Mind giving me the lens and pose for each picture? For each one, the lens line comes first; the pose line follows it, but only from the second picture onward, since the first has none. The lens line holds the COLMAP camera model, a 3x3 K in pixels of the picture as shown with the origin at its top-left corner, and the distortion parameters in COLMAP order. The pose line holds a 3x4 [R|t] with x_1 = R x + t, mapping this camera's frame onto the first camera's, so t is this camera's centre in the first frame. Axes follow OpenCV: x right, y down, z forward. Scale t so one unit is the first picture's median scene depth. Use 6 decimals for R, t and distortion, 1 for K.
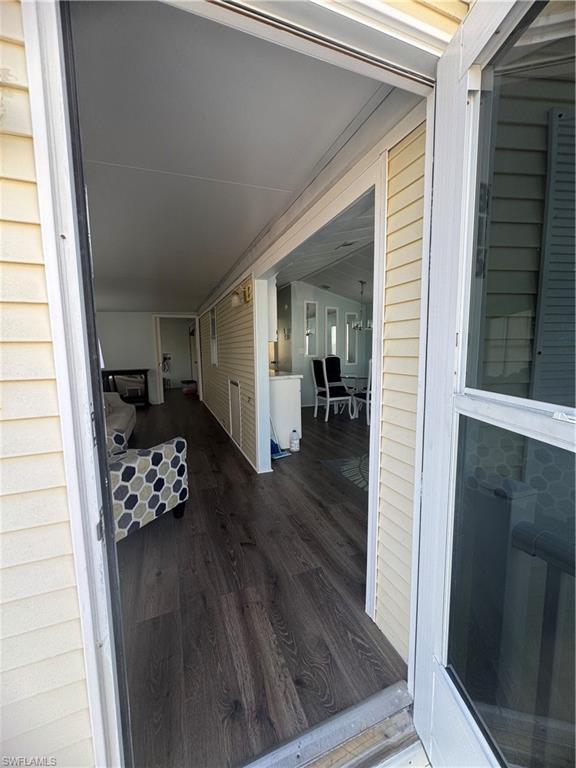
lens RADIAL K [[307.7, 0, 291.0], [0, 307.7, 383.8], [0, 0, 1]] dist [-0.001265, -0.000442]
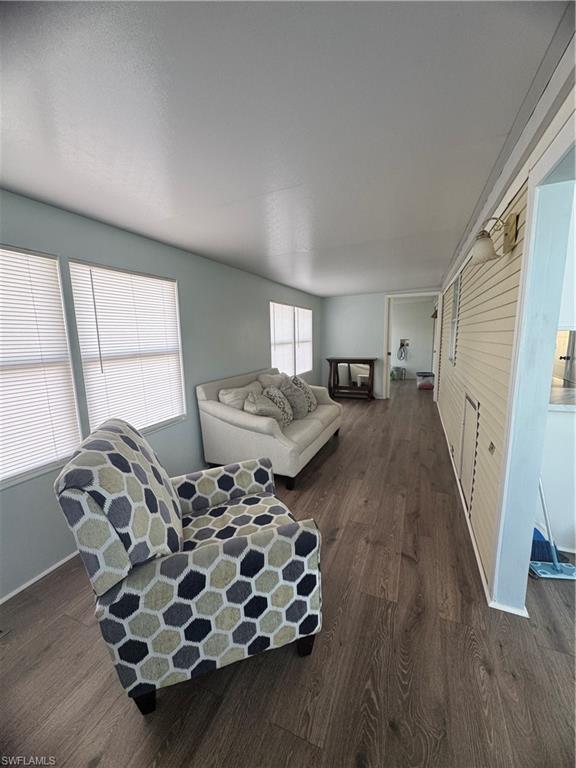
lens RADIAL K [[307.7, 0, 289.5], [0, 307.7, 382.8], [0, 0, 1]] dist [-0.001265, -0.000442]
pose [[0.709117, 0.112022, -0.696135, -0.034868], [-0.072829, 0.993655, 0.085711, -0.087779], [0.701319, -0.010080, 0.712776, 0.472642]]
